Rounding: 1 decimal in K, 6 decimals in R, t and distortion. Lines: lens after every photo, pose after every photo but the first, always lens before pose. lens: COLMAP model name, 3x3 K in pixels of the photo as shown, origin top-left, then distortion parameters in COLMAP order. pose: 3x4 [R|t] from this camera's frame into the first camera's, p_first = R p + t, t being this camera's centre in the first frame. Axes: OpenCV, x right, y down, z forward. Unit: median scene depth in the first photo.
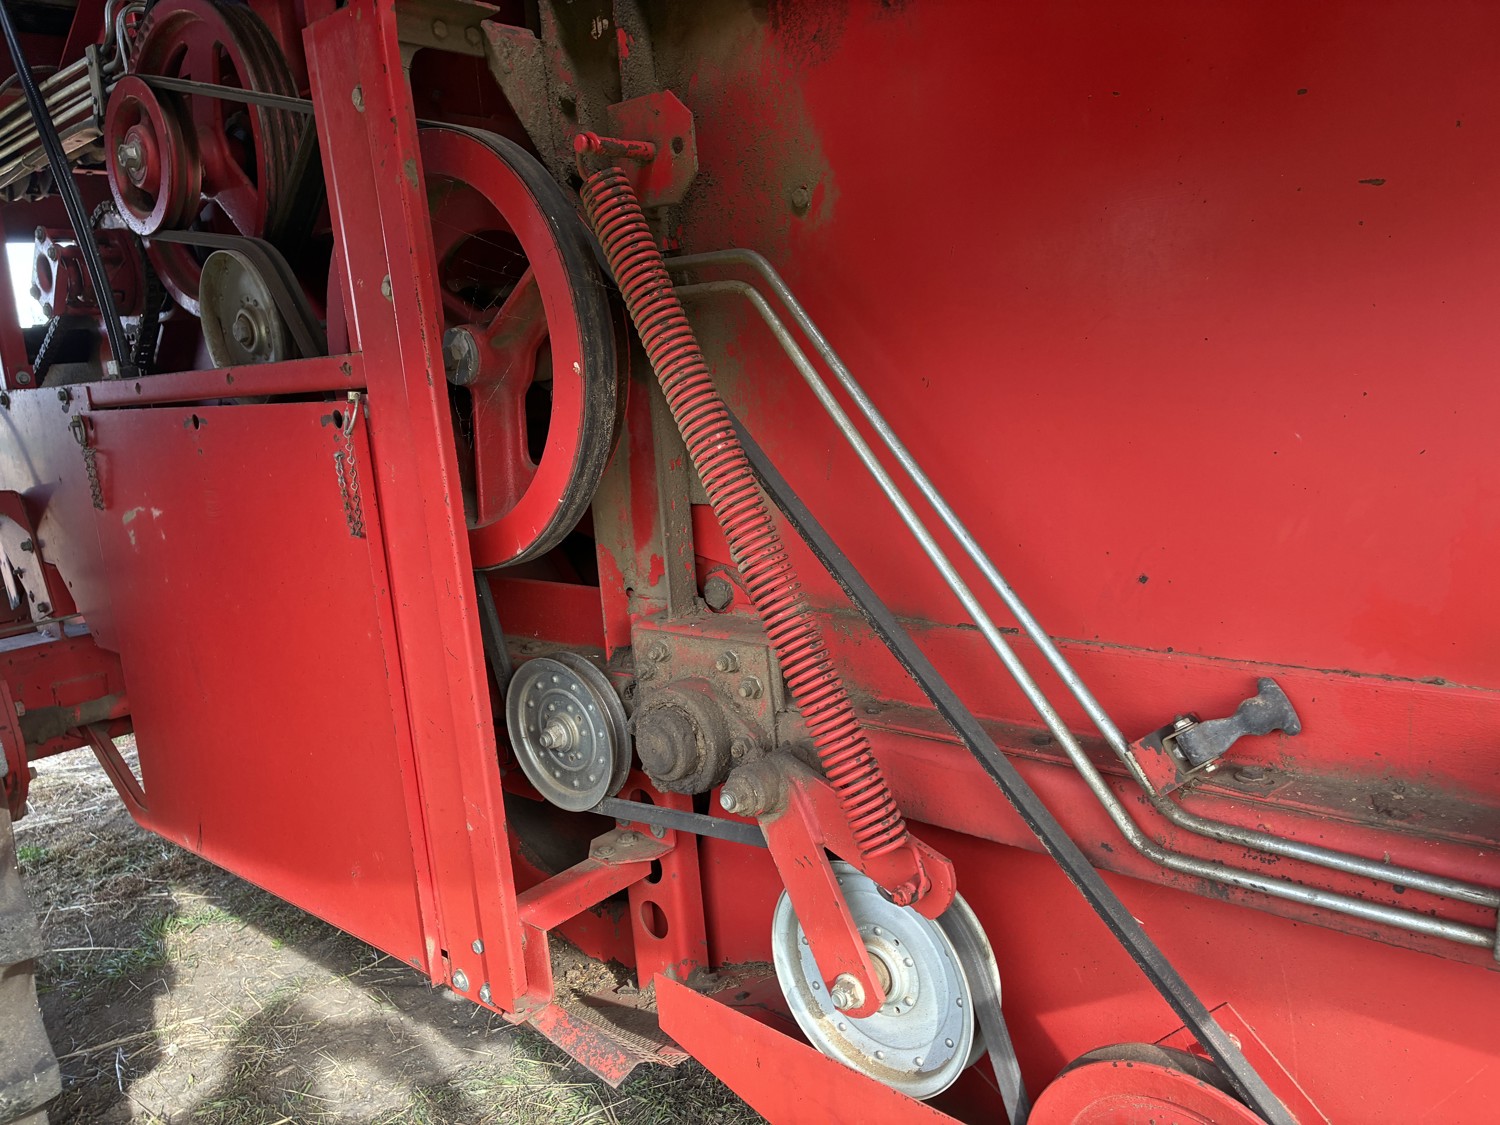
lens RADIAL K [[1121.7, 0, 750.0], [0, 1121.7, 562.5], [0, 0, 1]] dist [0.039143, -0.039375]
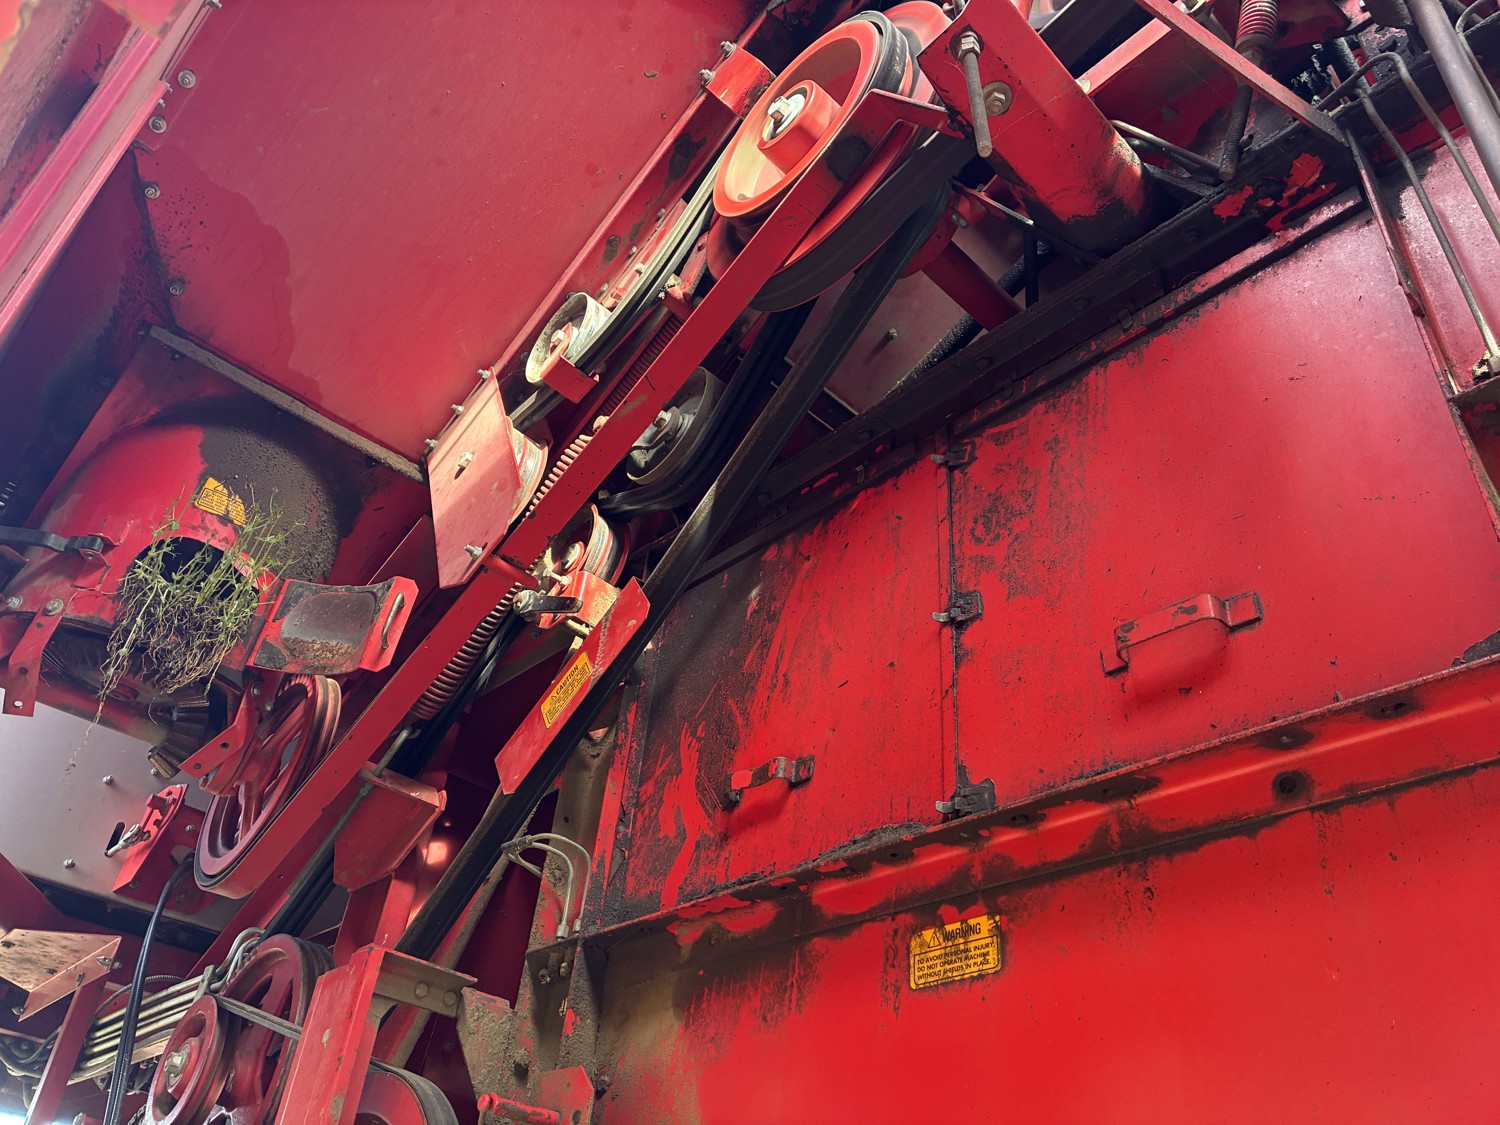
lens RADIAL K [[1121.7, 0, 750.0], [0, 1121.7, 562.5], [0, 0, 1]] dist [0.039143, -0.039375]
pose [[0.982200, 0.065870, -0.175911, 0.234978], [-0.174070, 0.671123, -0.720620, 0.024907], [0.070591, 0.738414, 0.670643, -0.107231]]
